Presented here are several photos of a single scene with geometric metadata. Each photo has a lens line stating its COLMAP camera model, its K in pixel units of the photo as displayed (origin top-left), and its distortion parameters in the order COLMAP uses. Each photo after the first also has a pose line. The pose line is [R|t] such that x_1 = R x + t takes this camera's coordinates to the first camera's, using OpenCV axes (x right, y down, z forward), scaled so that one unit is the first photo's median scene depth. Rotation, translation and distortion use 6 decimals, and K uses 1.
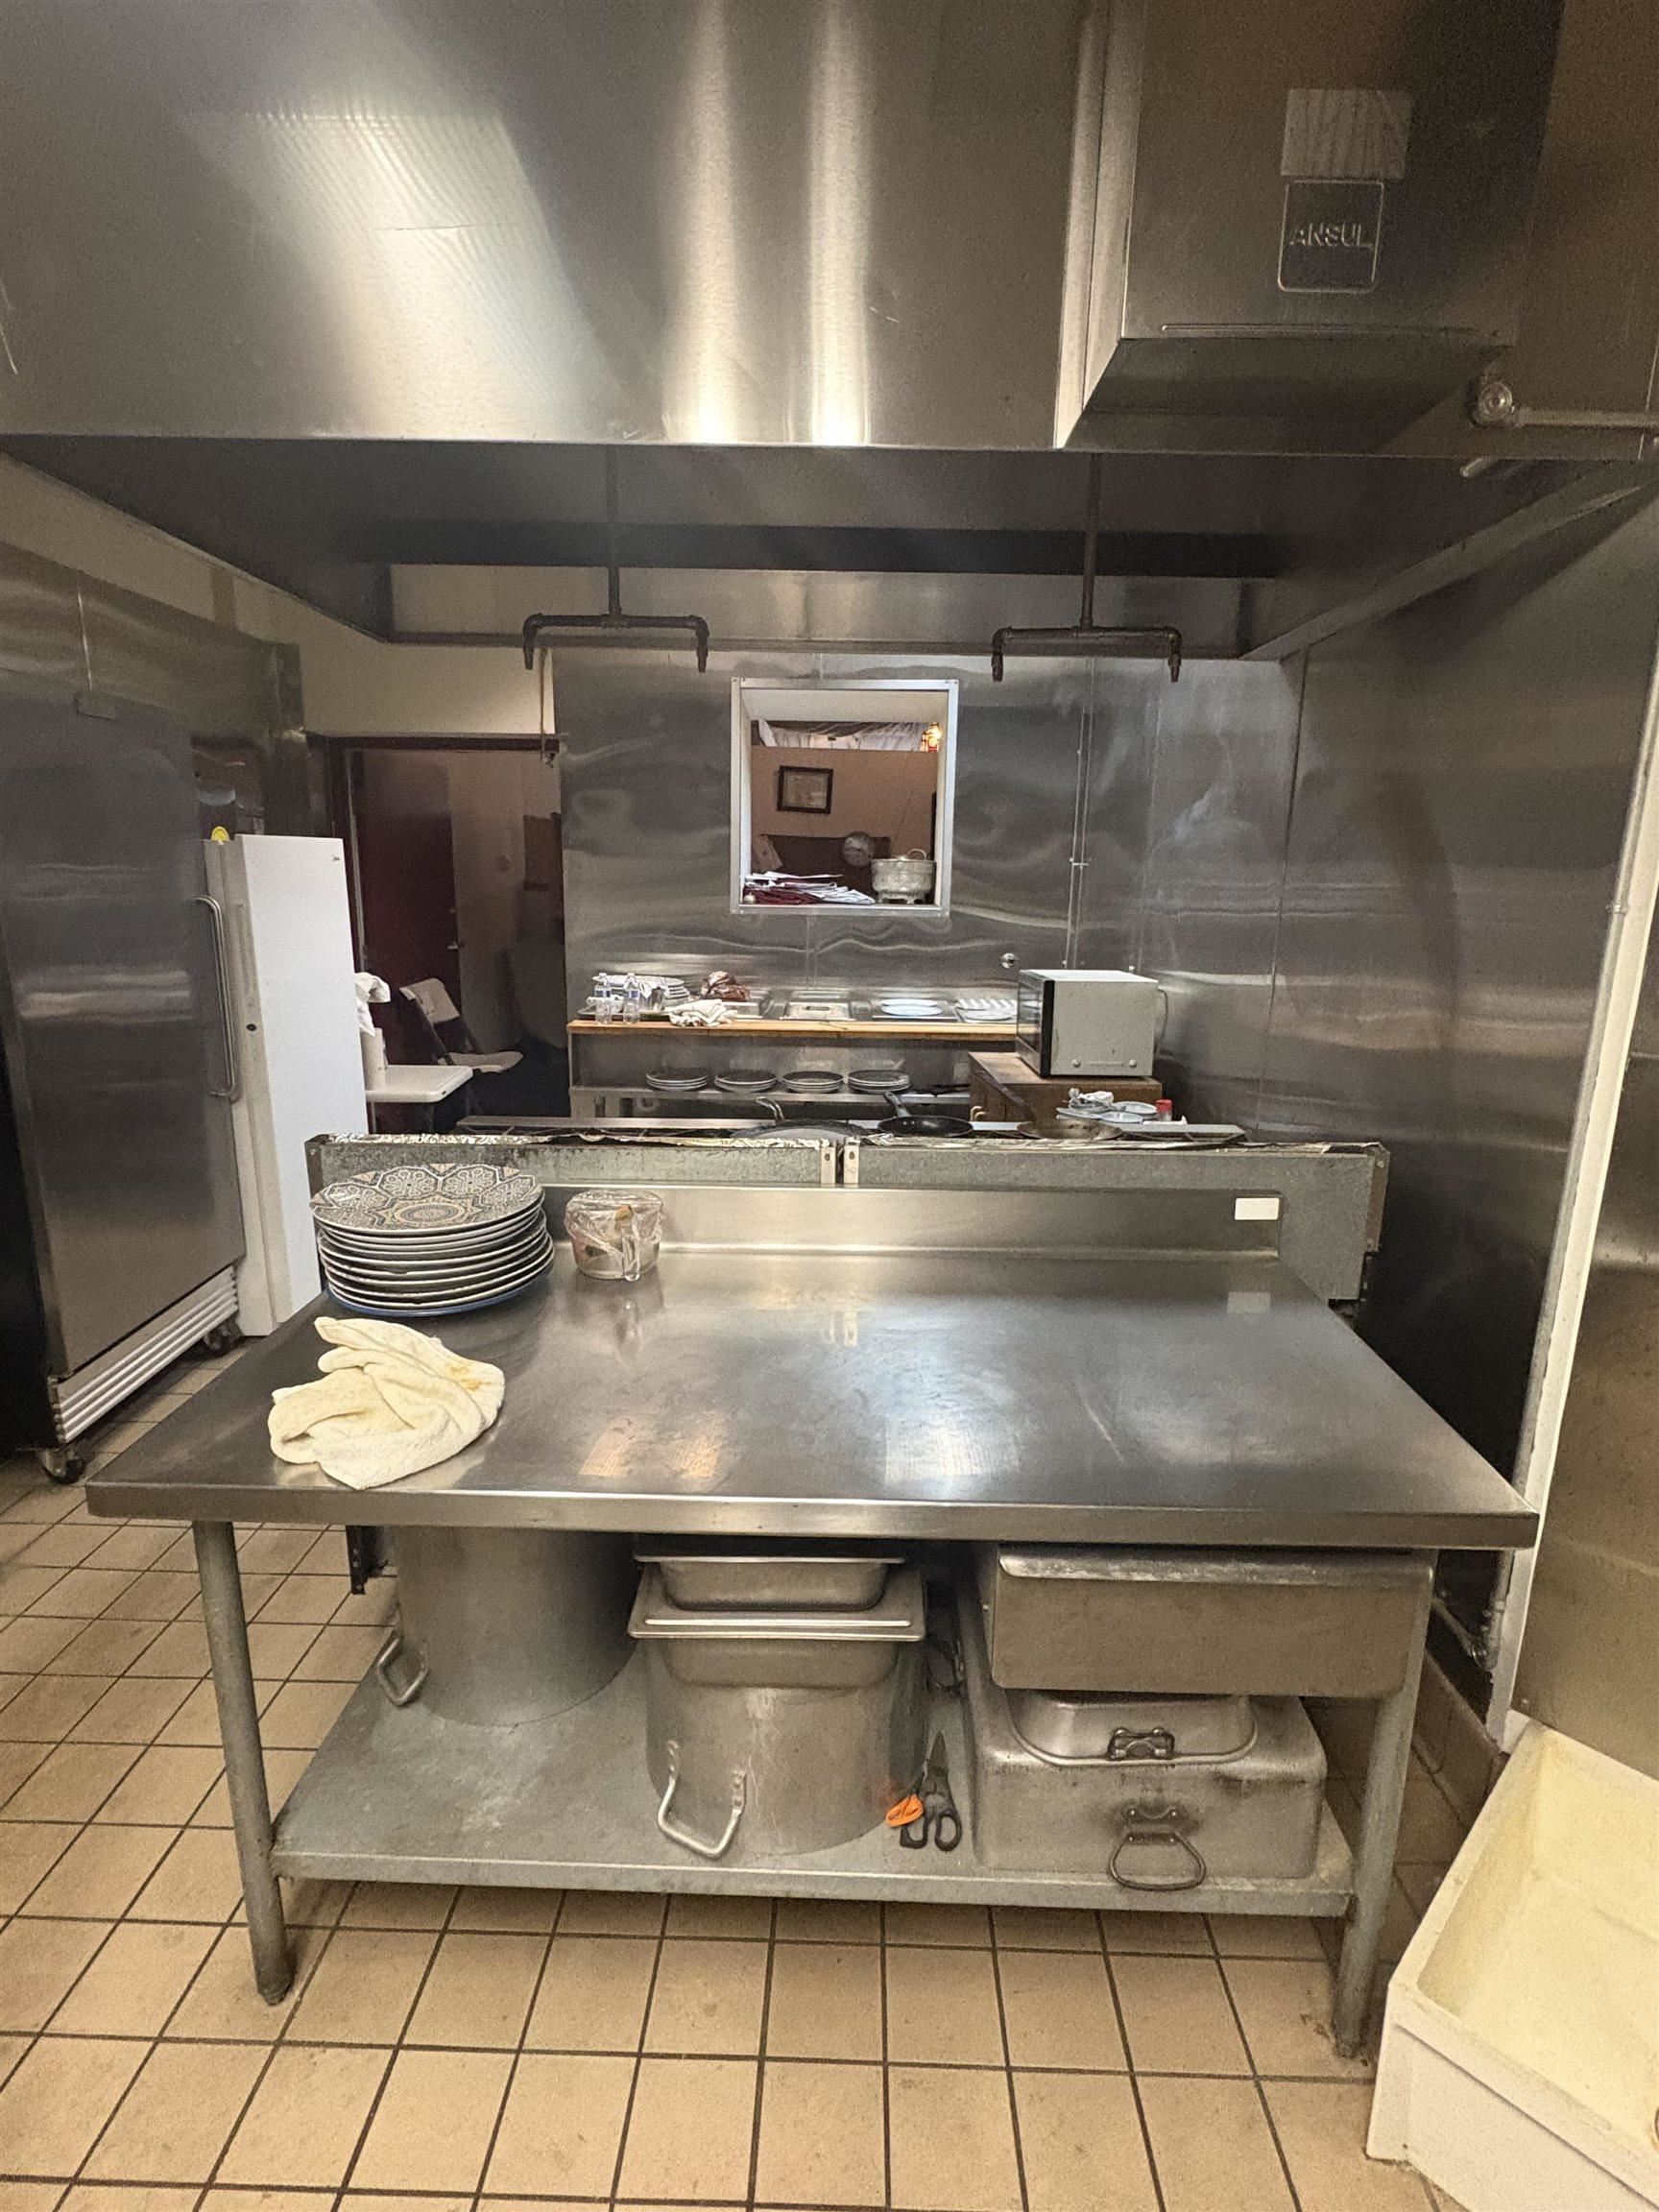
lens RADIAL K [[1090.2, 0, 826.7], [0, 1090.2, 1108.1], [0, 0, 1]] dist [-0.003921, -0.000096]
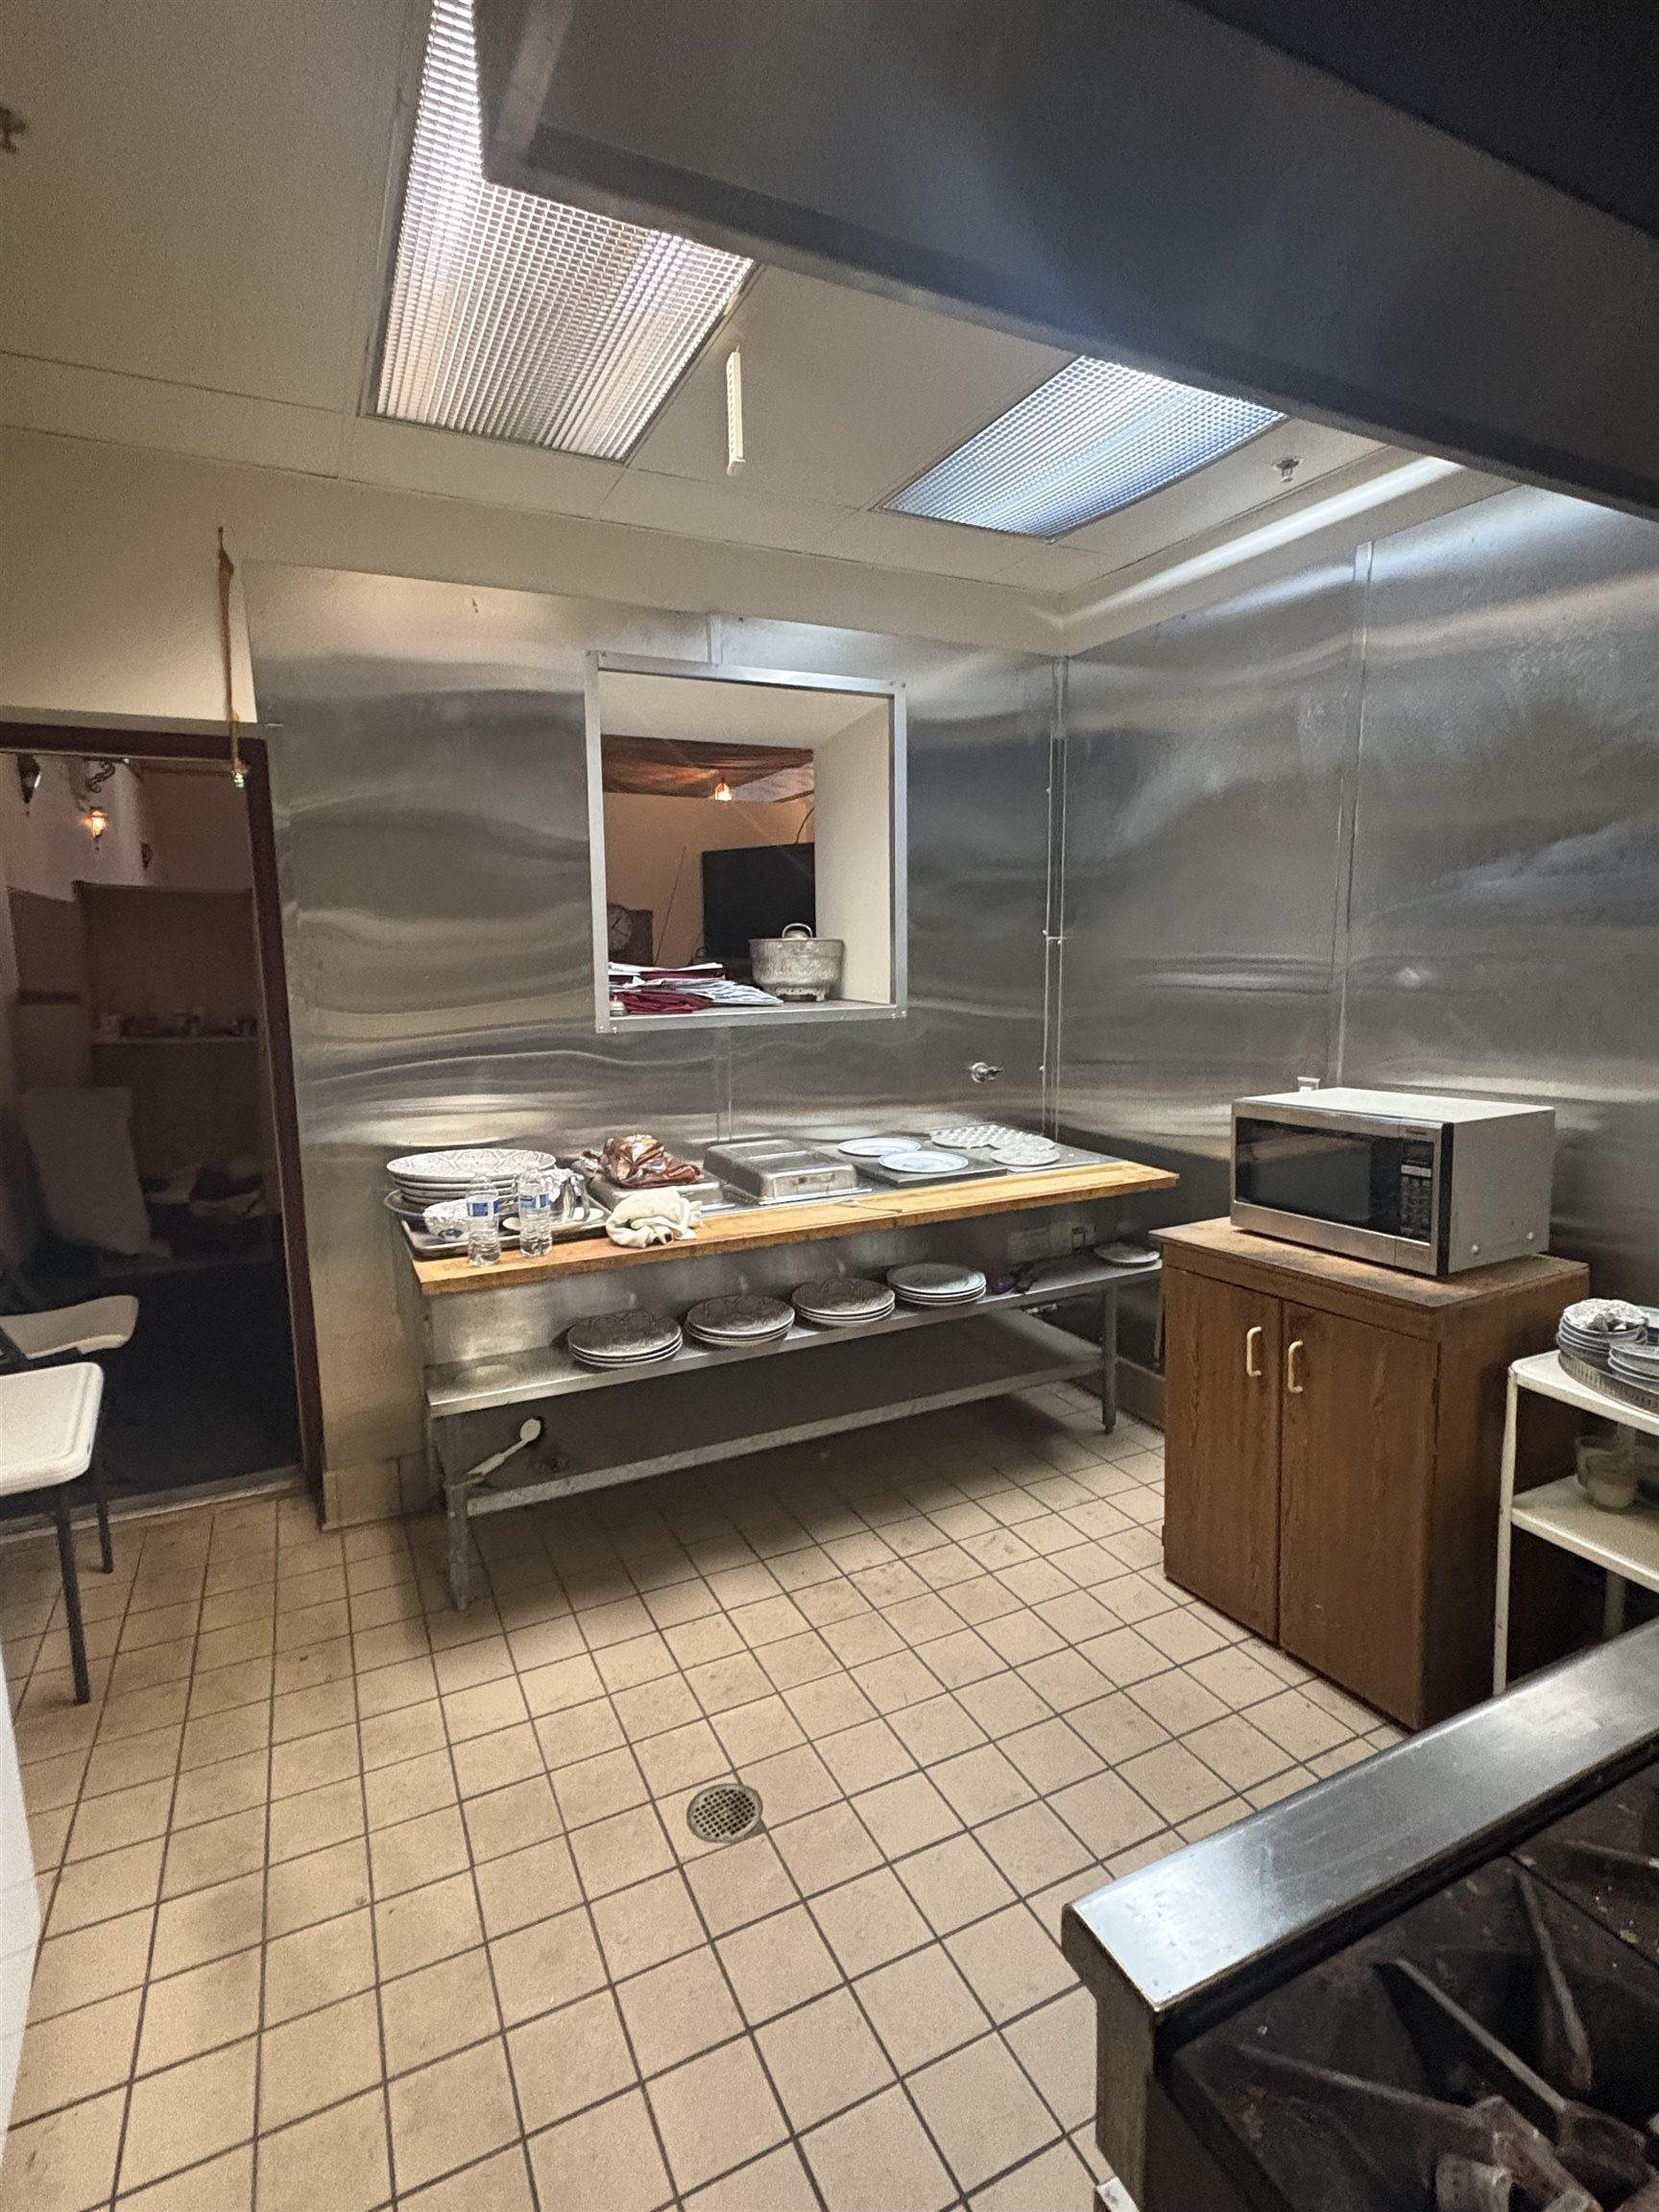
lens RADIAL K [[1090.2, 0, 830.8], [0, 1090.2, 1102.0], [0, 0, 1]] dist [-0.003921, -0.000096]
pose [[0.891358, -0.091415, 0.443988, -0.241696], [0.125415, 0.990954, -0.047753, -0.093217], [-0.435606, 0.098247, 0.894760, 0.397195]]
